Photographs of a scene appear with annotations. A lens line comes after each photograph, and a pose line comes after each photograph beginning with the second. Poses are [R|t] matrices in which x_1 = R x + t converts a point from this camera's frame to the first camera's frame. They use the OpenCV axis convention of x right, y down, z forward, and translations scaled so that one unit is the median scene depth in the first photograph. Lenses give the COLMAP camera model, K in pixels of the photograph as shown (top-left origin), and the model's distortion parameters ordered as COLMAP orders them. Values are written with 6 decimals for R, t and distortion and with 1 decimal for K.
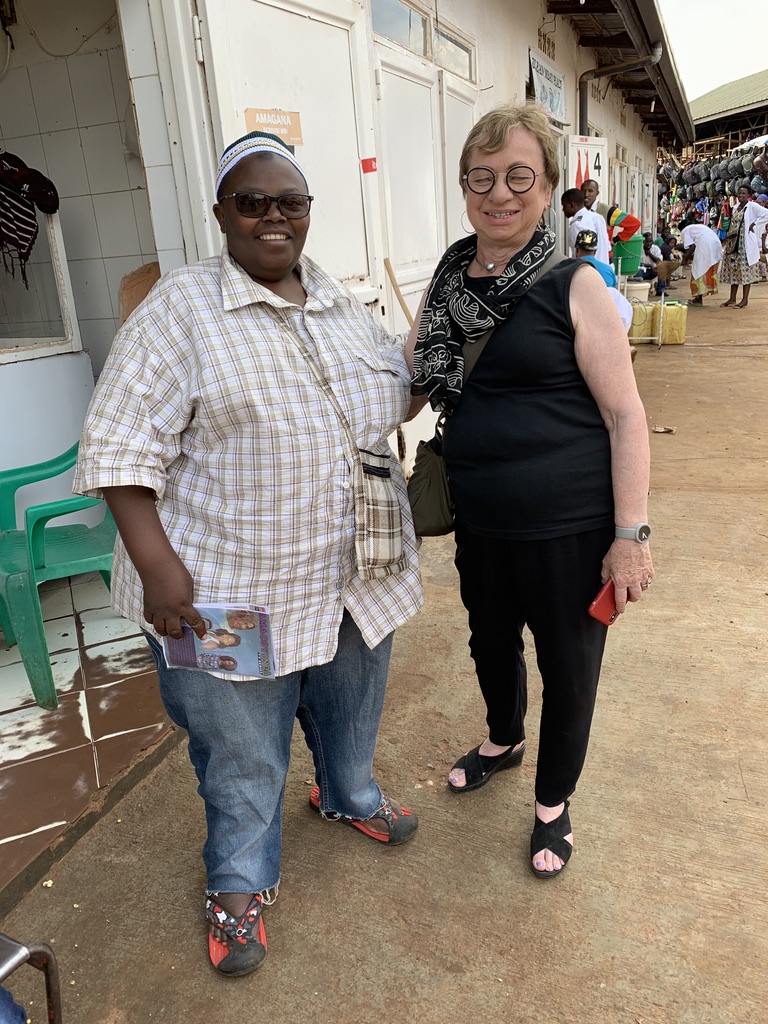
lens RADIAL K [[801.4, 0, 384.0], [0, 801.4, 512.0], [0, 0, 1]] dist [0.005346, 0.001833]
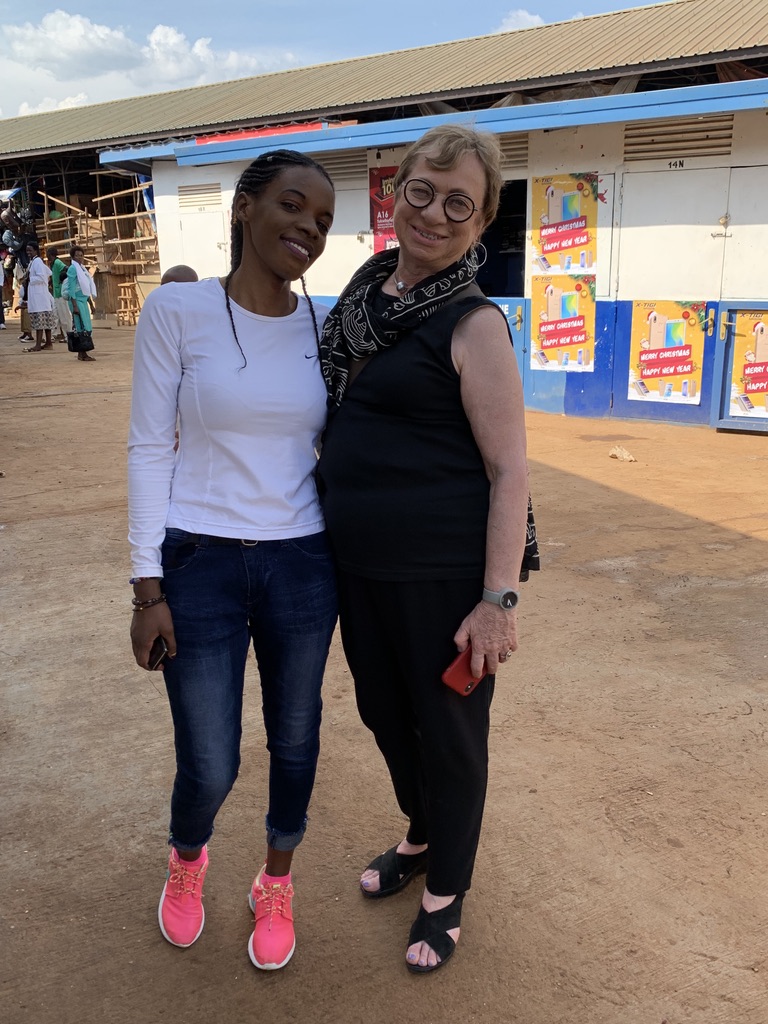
lens RADIAL K [[897.0, 0, 384.0], [0, 897.0, 512.0], [0, 0, 1]] dist [-0.006548, -0.006116]
pose [[0.700998, -0.138382, 0.699609, -0.120585], [0.201088, 0.979543, -0.007734, 0.063793], [-0.684226, 0.146105, 0.714484, -0.147767]]
